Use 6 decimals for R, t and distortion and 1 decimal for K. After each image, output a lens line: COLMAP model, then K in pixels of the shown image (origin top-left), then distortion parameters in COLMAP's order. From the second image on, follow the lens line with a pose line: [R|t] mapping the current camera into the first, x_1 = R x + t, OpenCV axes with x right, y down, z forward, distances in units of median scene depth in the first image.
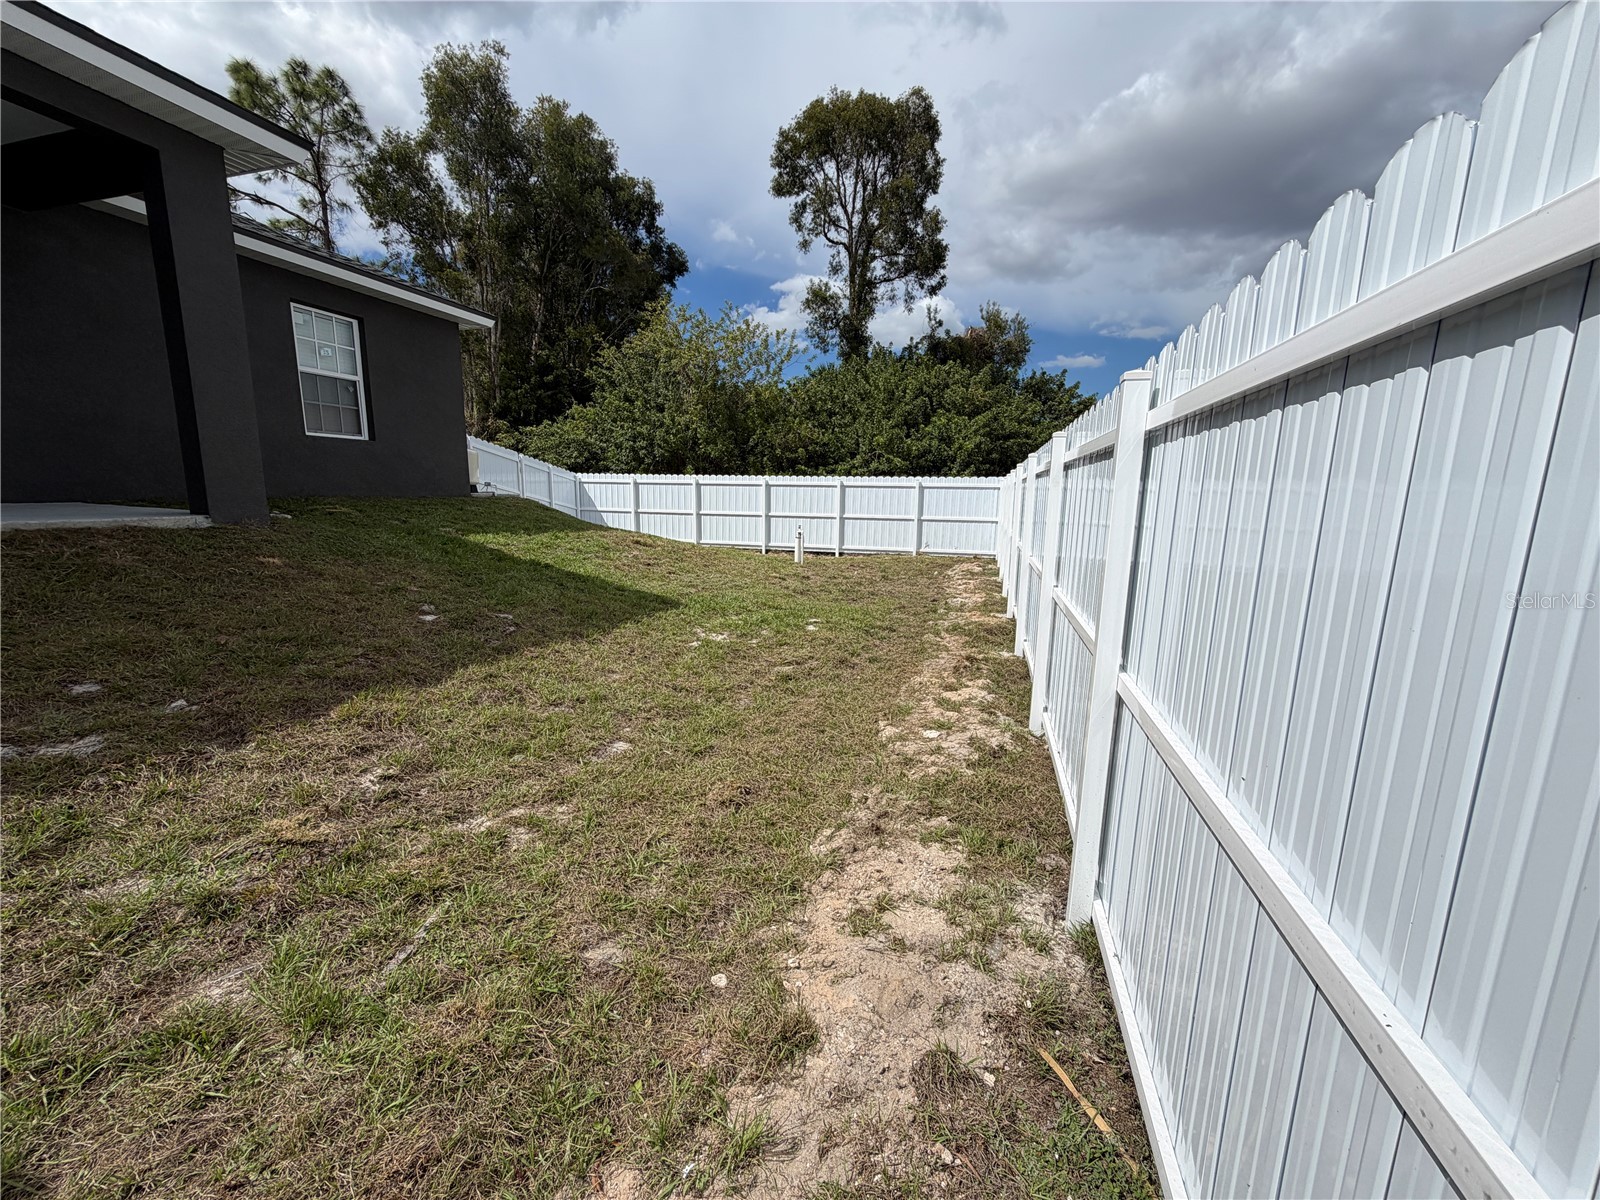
lens RADIAL K [[637.1, 0, 796.7], [0, 637.1, 602.9], [0, 0, 1]] dist [-0.000539, -0.000327]
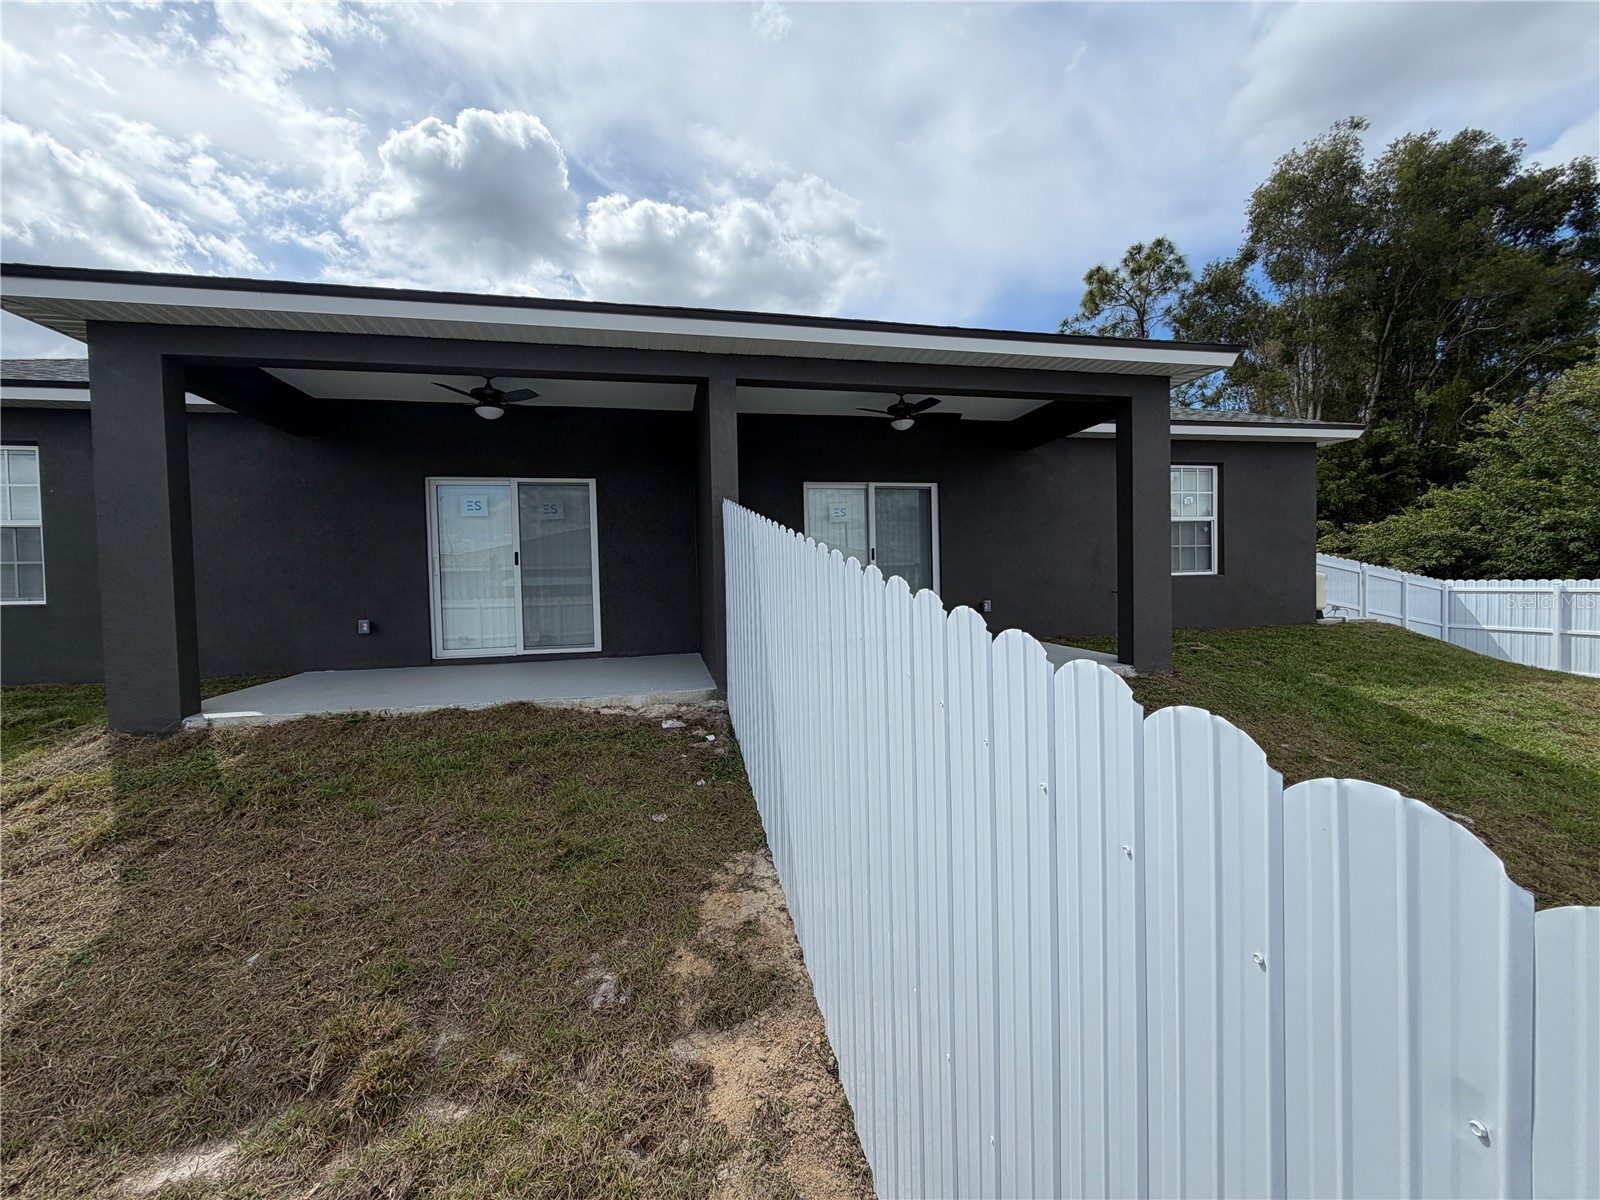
lens RADIAL K [[637.1, 0, 803.7], [0, 637.1, 614.7], [0, 0, 1]] dist [-0.000539, -0.000327]
pose [[0.470405, 0.005074, -0.882436, -0.097283], [-0.125904, 0.990139, -0.061423, -0.055957], [0.873423, 0.139996, 0.466405, -0.095298]]
